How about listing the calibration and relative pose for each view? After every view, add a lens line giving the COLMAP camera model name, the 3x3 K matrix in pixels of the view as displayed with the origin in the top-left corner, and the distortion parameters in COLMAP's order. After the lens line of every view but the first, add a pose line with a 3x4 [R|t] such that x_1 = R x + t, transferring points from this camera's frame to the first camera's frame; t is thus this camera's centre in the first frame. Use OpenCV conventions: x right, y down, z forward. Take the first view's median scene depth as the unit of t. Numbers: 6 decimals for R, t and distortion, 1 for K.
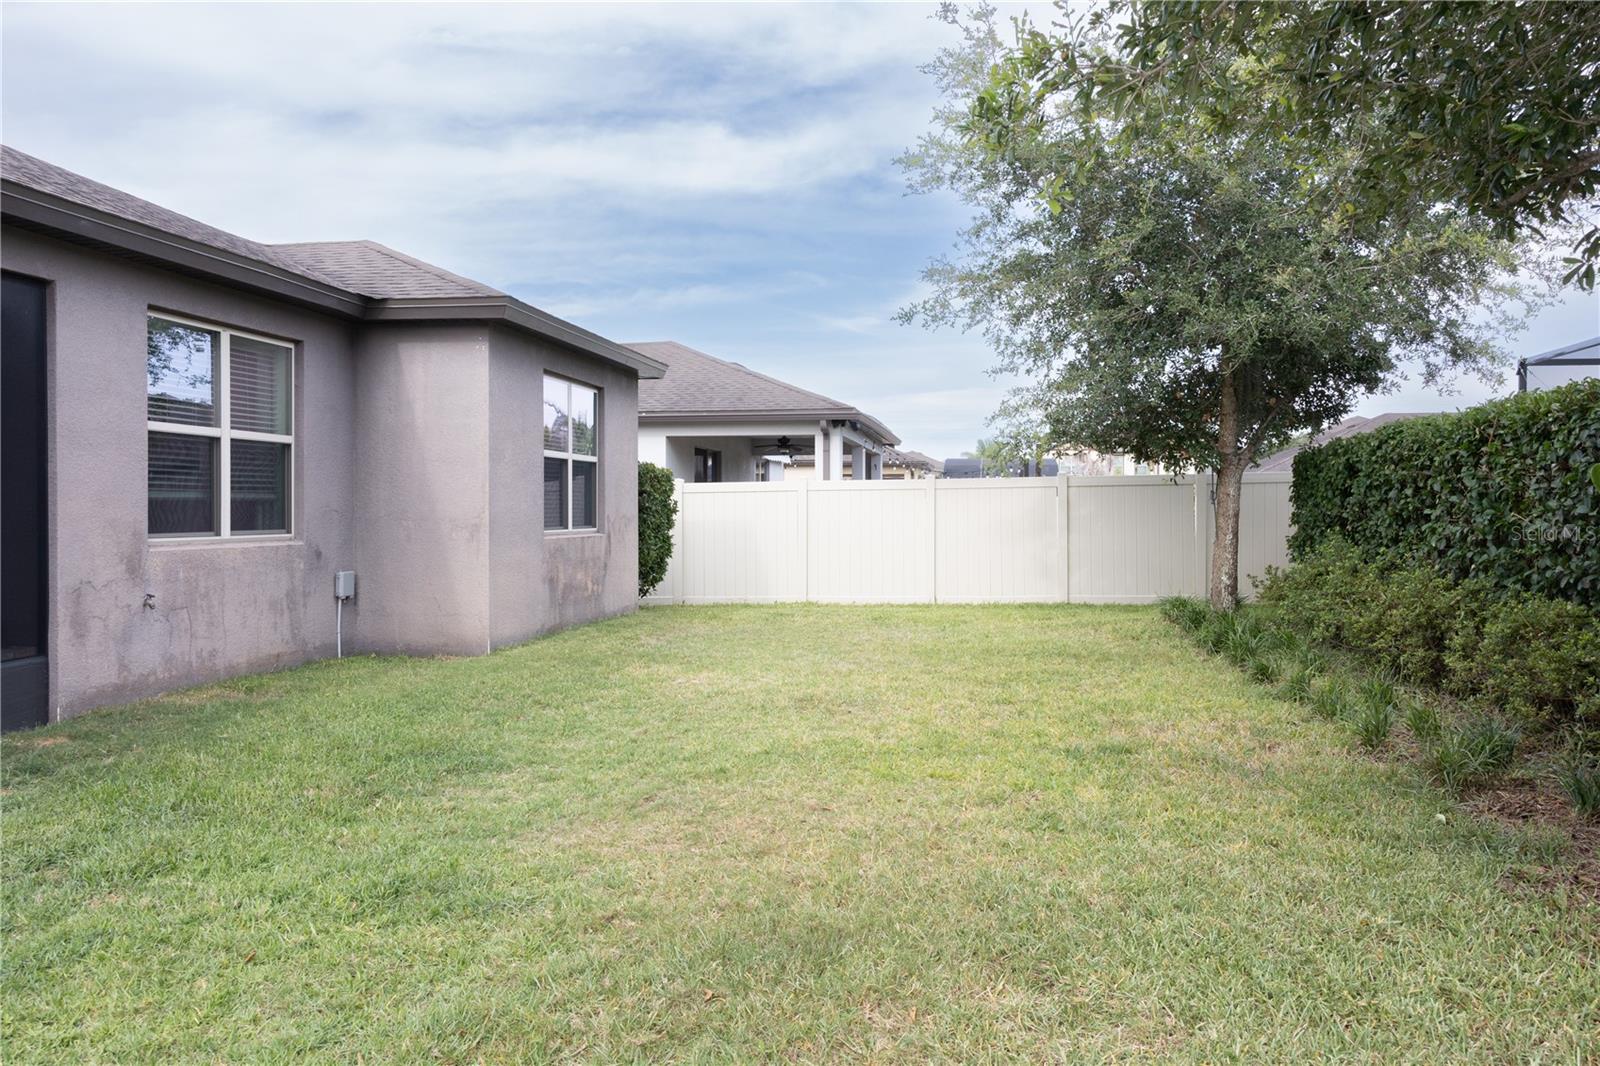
lens RADIAL K [[1267.1, 0, 803.1], [0, 1267.1, 533.4], [0, 0, 1]] dist [0.002171, -0.003096]
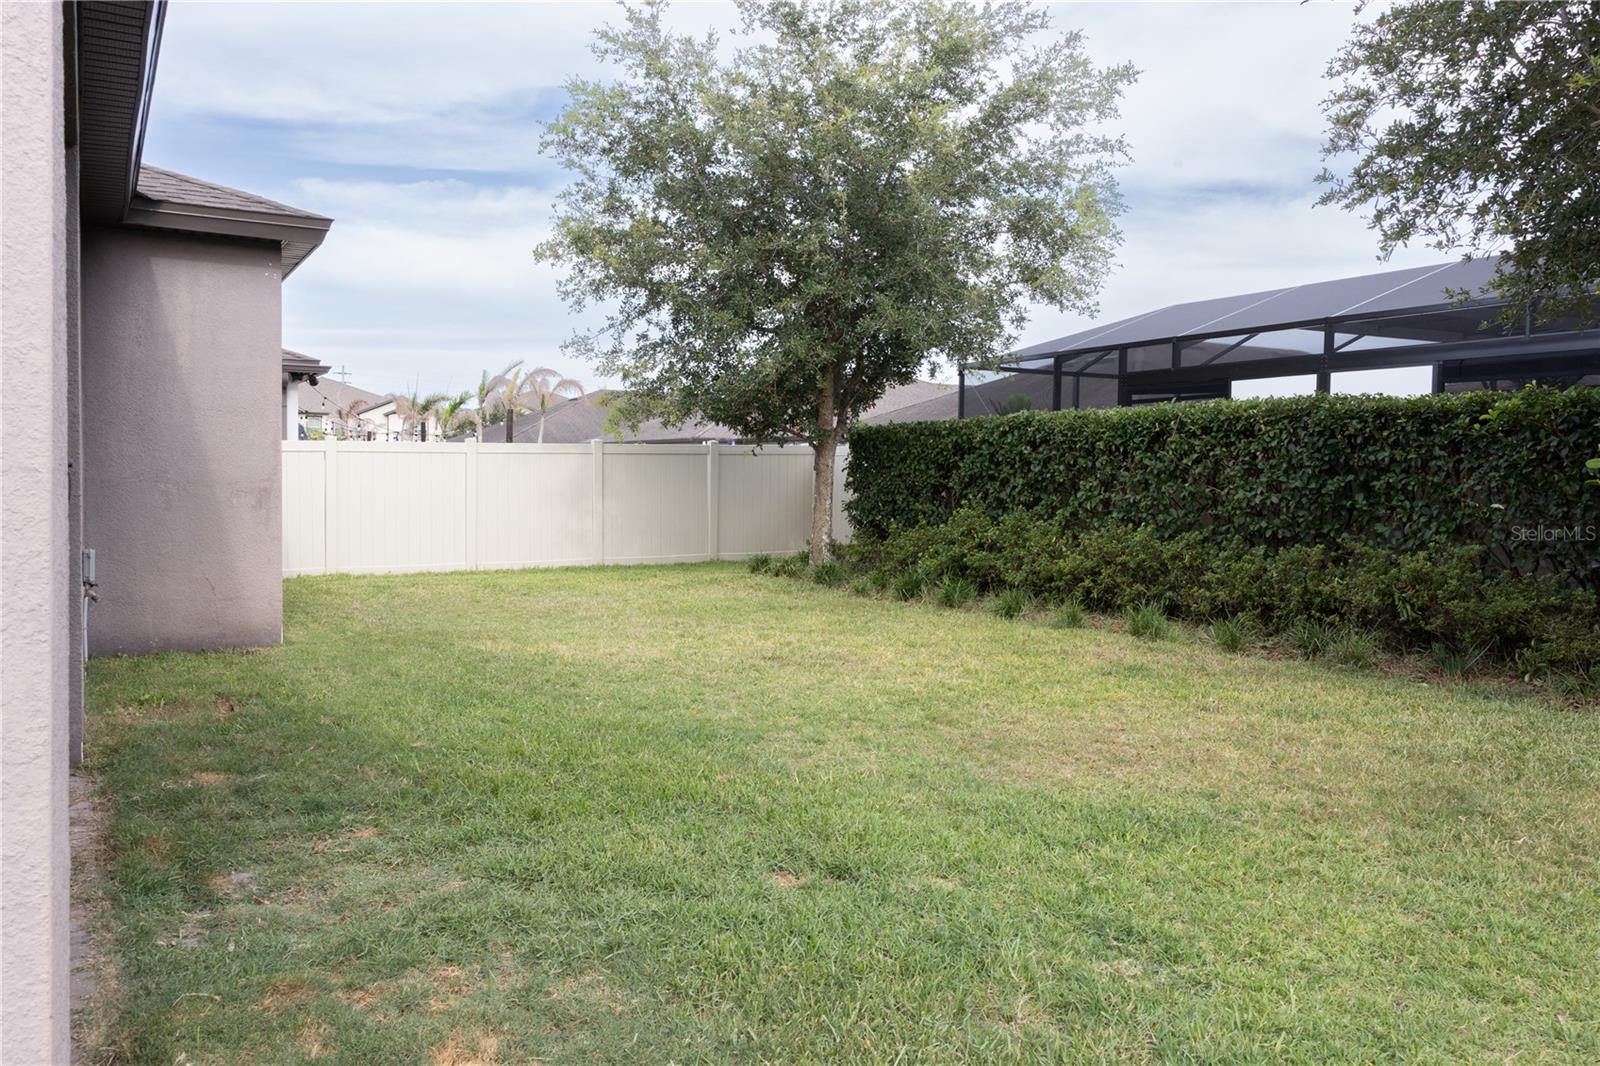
lens RADIAL K [[1267.1, 0, 801.8], [0, 1267.1, 529.0], [0, 0, 1]] dist [0.002171, -0.003096]
pose [[0.787656, -0.014548, 0.615943, -0.395733], [-0.001358, 0.999678, 0.025348, -0.001657], [-0.616114, -0.020802, 0.787383, 0.102950]]
